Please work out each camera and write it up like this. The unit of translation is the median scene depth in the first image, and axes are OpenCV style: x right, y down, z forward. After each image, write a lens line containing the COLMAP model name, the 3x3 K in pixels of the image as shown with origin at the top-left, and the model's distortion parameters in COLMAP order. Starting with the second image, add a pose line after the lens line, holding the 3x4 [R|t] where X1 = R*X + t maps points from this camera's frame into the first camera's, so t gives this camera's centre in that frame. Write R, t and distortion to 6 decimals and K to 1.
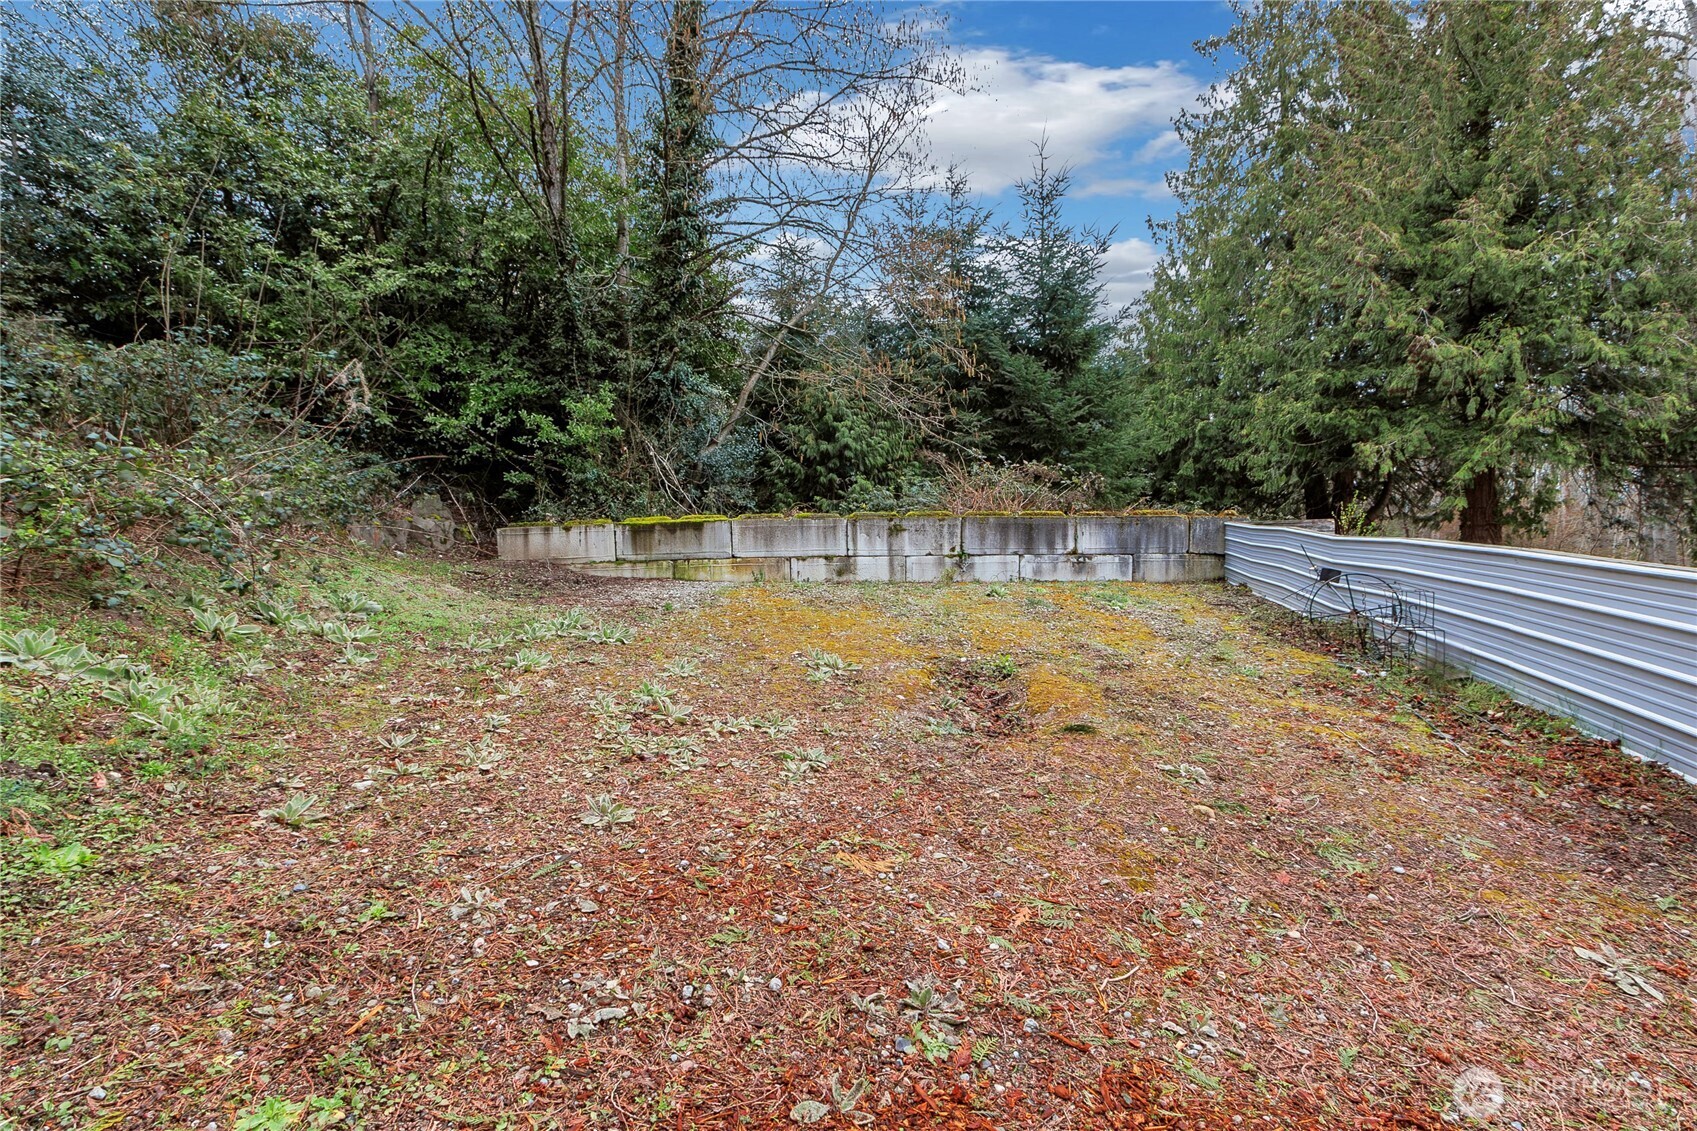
lens RADIAL K [[790.2, 0, 831.6], [0, 790.2, 550.5], [0, 0, 1]] dist [0.001689, -0.000306]
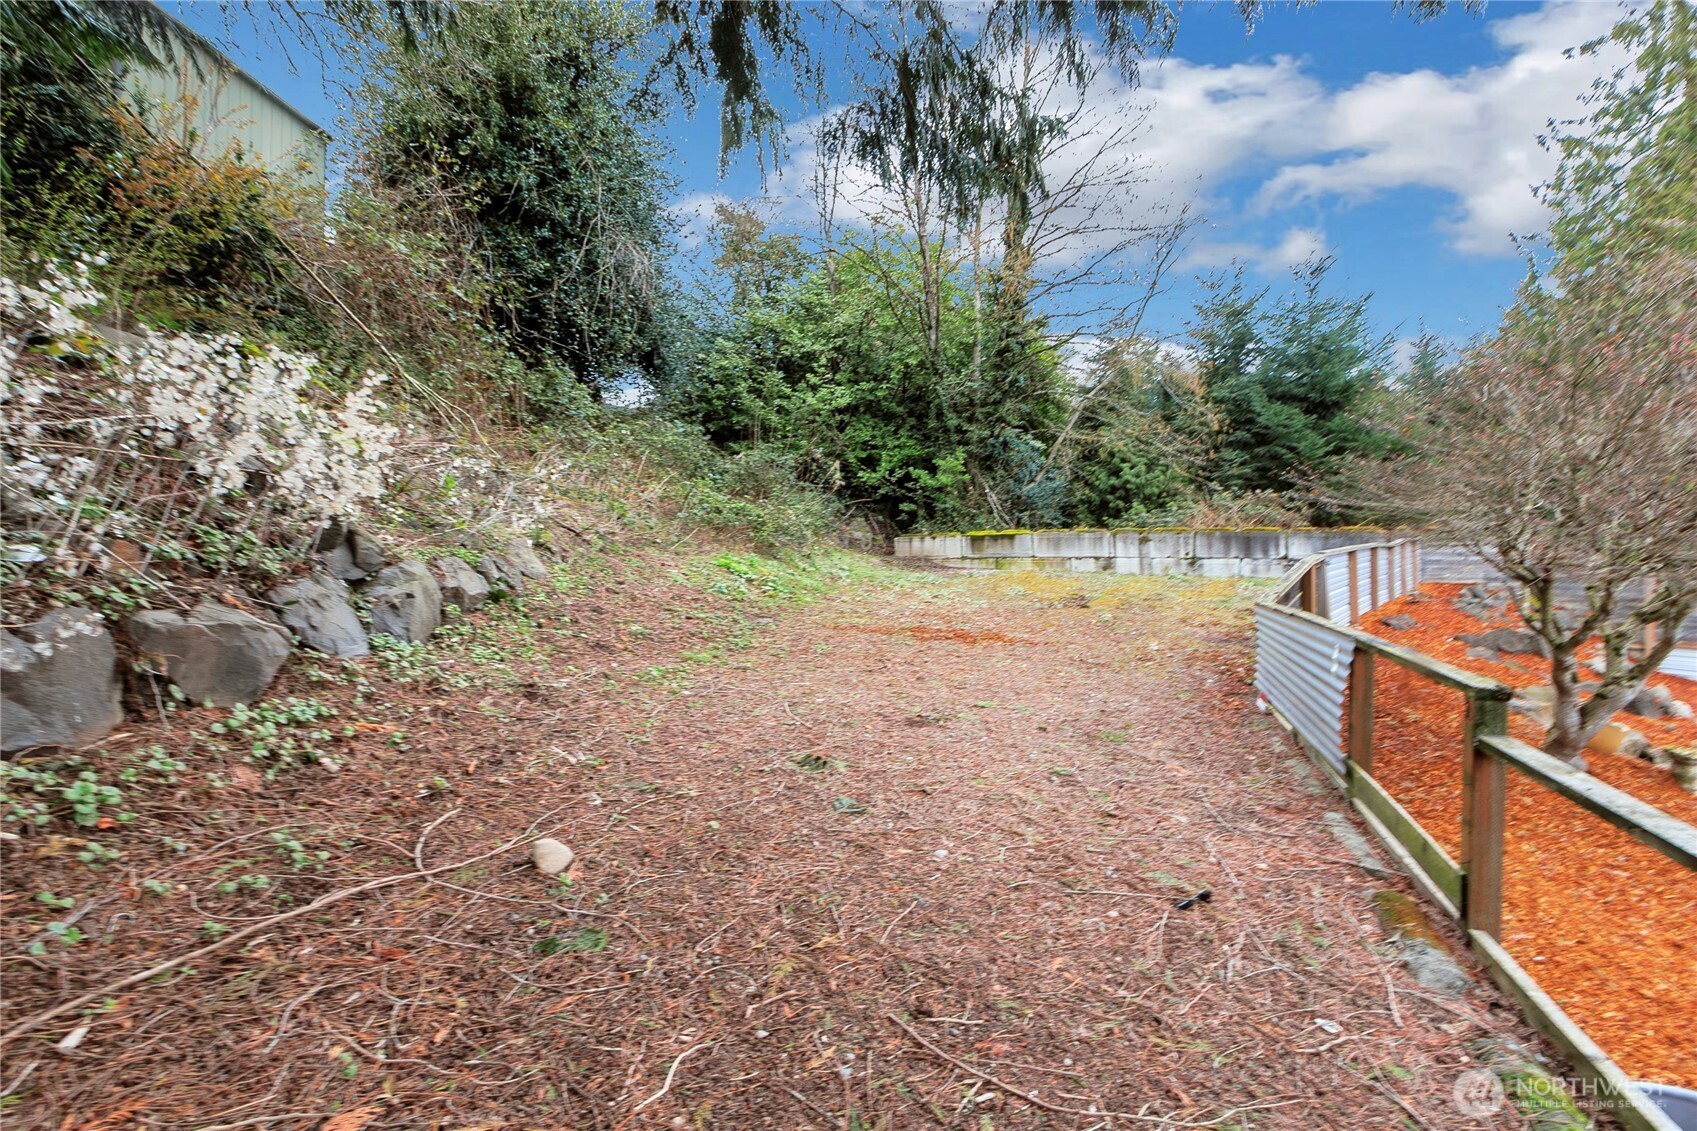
lens RADIAL K [[790.2, 0, 831.6], [0, 790.2, 550.5], [0, 0, 1]] dist [0.001689, -0.000306]
pose [[0.886487, 0.014114, -0.462538, 0.228216], [-0.024278, 0.999577, -0.016027, 0.028922], [0.462116, 0.025437, 0.886455, -0.536453]]
